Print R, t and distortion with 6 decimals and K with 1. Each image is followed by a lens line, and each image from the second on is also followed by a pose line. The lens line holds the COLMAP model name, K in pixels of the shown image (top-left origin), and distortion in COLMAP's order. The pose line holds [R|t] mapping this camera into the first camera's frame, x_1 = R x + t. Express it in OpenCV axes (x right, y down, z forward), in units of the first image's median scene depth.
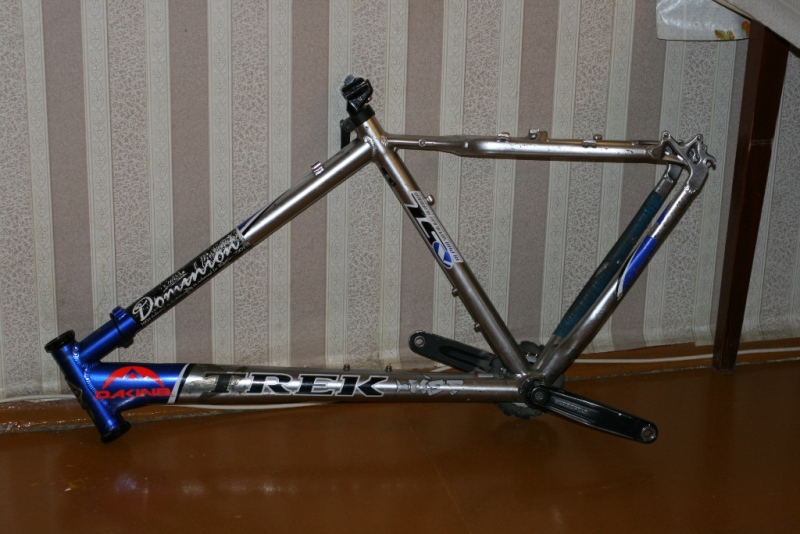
lens RADIAL K [[1905.7, 0, 400.0], [0, 1905.7, 267.0], [0, 0, 1]] dist [-0.094546, -0.521844]
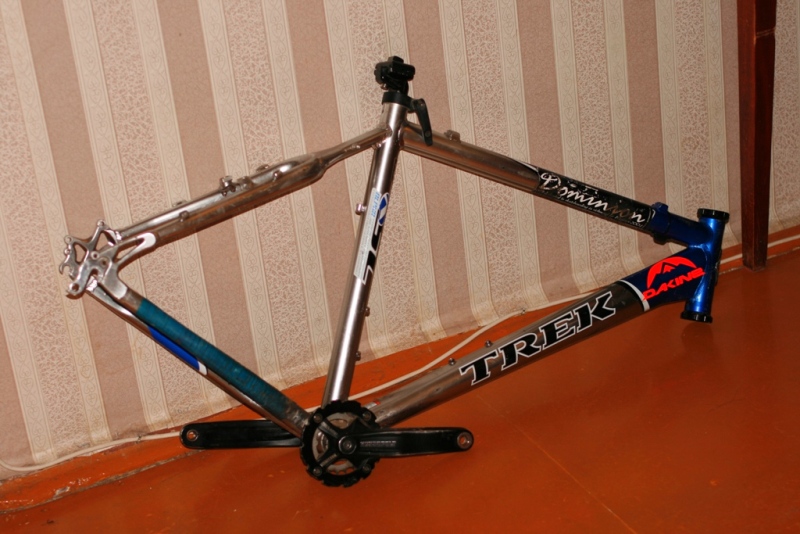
lens RADIAL K [[1905.7, 0, 400.0], [0, 1905.7, 267.0], [0, 0, 1]] dist [-0.094546, -0.521844]
pose [[0.970962, -0.206066, 0.121533, -0.140980], [0.200176, 0.977984, 0.058959, -0.045075], [-0.131007, -0.032918, 0.990835, 0.057568]]
